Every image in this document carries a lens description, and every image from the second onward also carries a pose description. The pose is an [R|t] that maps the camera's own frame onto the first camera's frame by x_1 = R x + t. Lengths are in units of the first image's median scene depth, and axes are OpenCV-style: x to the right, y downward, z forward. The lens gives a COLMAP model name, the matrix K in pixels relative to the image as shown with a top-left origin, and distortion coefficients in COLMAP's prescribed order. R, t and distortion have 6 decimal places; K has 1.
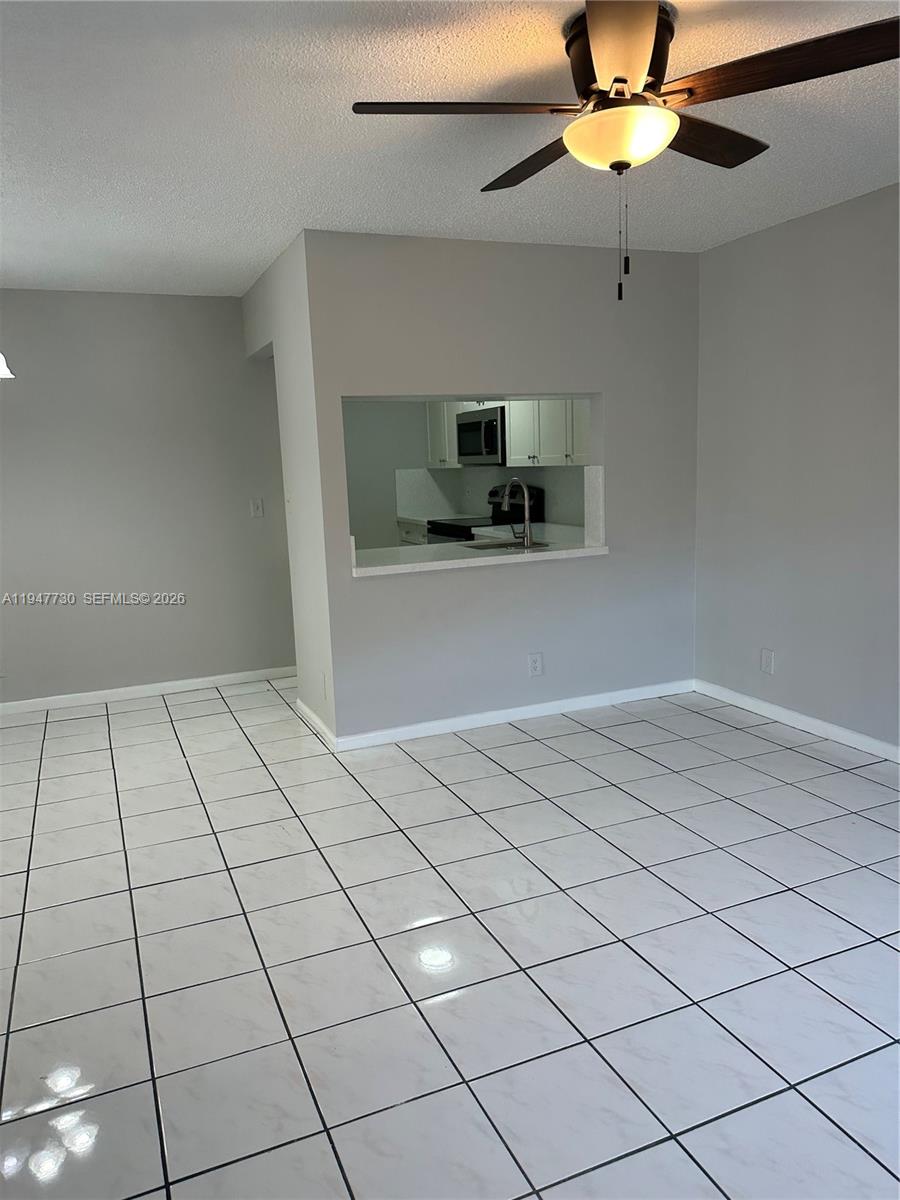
lens RADIAL K [[839.5, 0, 450.0], [0, 839.5, 600.0], [0, 0, 1]] dist [0.093012, 0.000196]
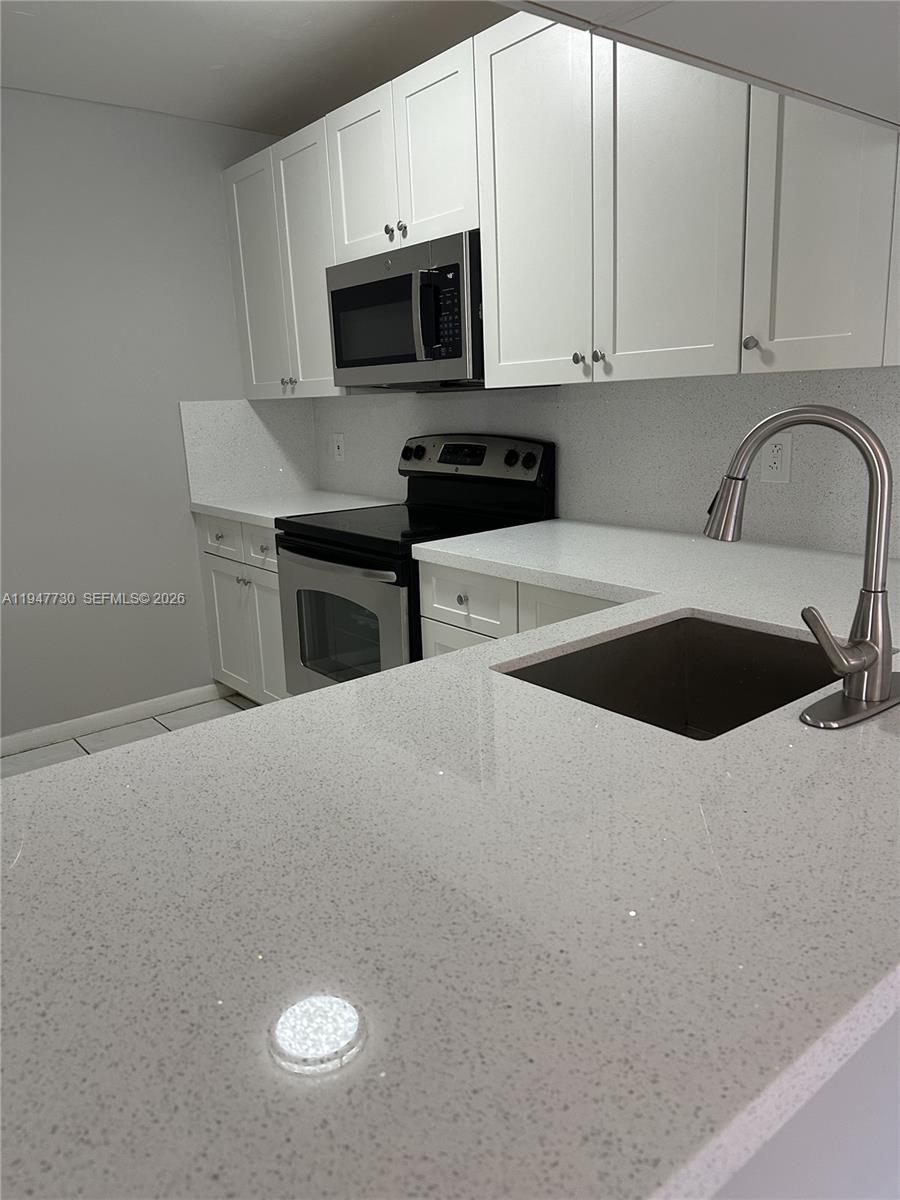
lens RADIAL K [[839.5, 0, 450.0], [0, 839.5, 600.0], [0, 0, 1]] dist [0.093012, 0.000196]
pose [[0.963576, -0.071161, 0.257792, -0.055811], [0.053958, 0.995856, 0.073213, -0.080610], [-0.261933, -0.056636, 0.963423, 0.558241]]
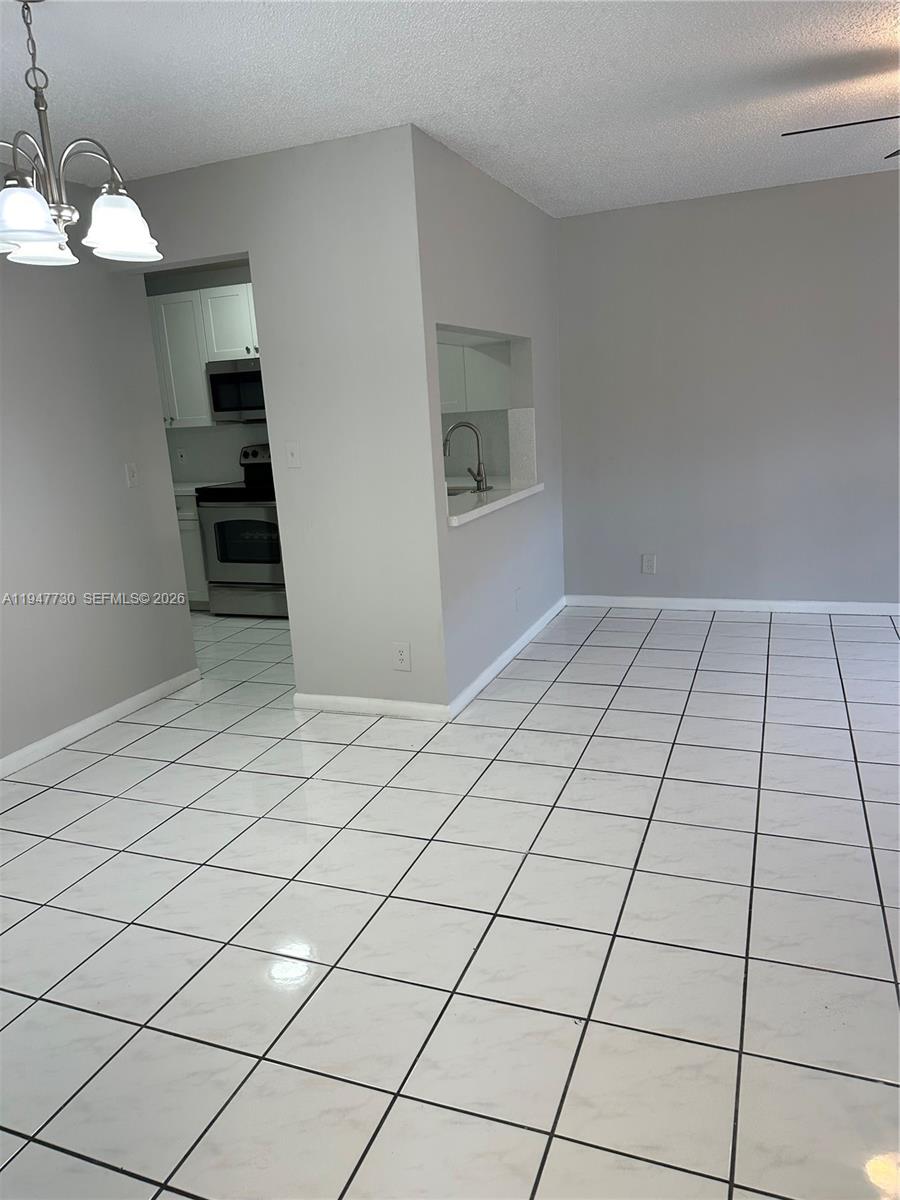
lens RADIAL K [[807.6, 0, 450.0], [0, 807.6, 600.0], [0, 0, 1]] dist [0.004604, 0.000814]
pose [[0.690631, -0.174962, 0.701725, -0.449861], [0.151713, 0.983755, 0.095966, -0.022685], [-0.707116, 0.040184, 0.705955, 0.246161]]
